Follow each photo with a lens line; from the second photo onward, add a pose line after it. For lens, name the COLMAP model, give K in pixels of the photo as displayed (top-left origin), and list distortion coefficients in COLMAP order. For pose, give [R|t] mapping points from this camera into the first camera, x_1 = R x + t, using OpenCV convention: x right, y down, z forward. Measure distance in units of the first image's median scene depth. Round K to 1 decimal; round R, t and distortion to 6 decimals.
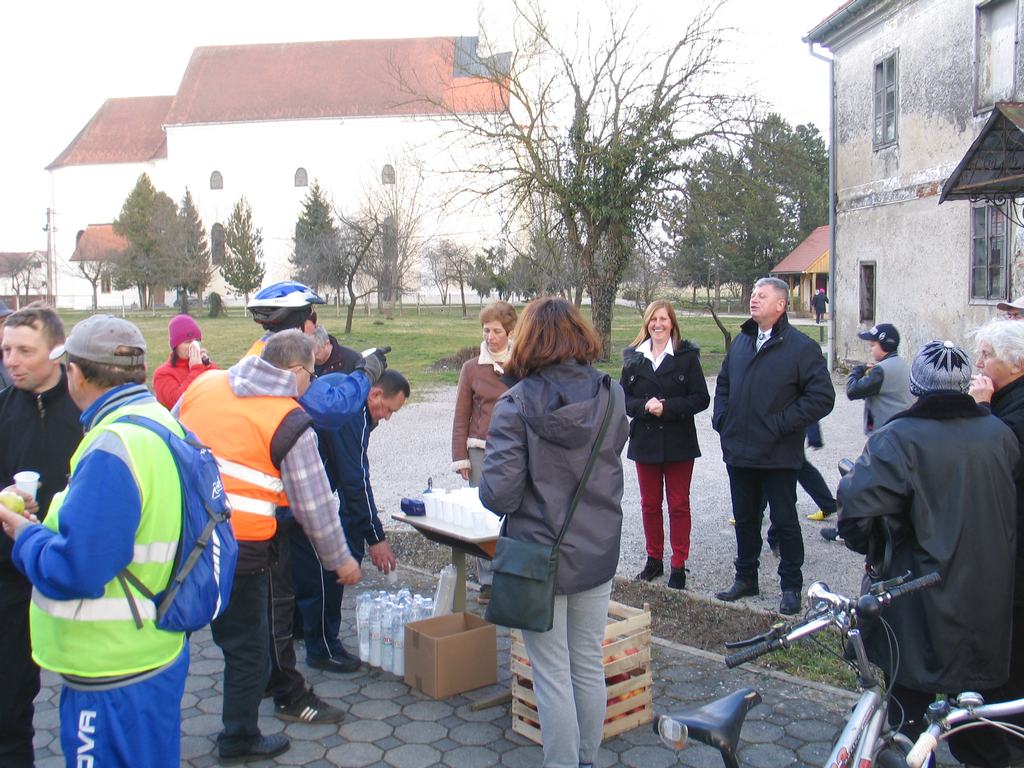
lens RADIAL K [[1056.6, 0, 512.0], [0, 1056.6, 382.9], [0, 0, 1]] dist [-0.006859, 0.000000]
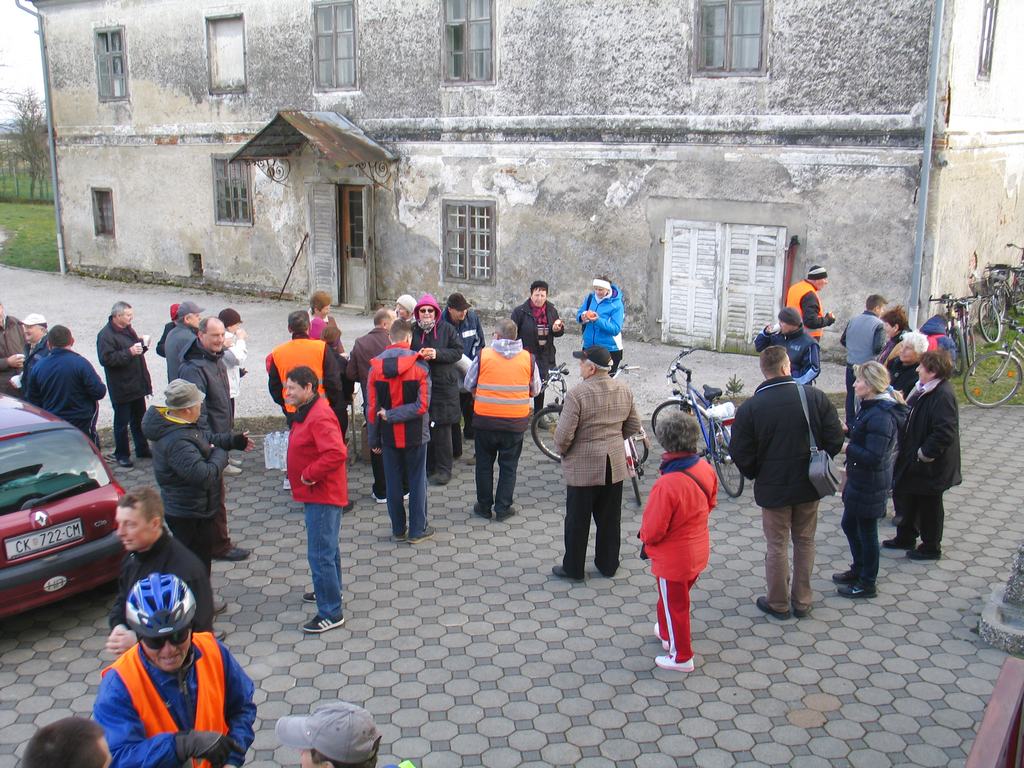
lens RADIAL K [[1056.6, 0, 511.8], [0, 1056.6, 384.6], [0, 0, 1]] dist [-0.006859, 0.000000]
pose [[0.400944, -0.190165, 0.896148, -0.681868], [0.052103, 0.981368, 0.184937, -0.094840], [-0.914619, -0.027457, 0.403382, 0.018279]]
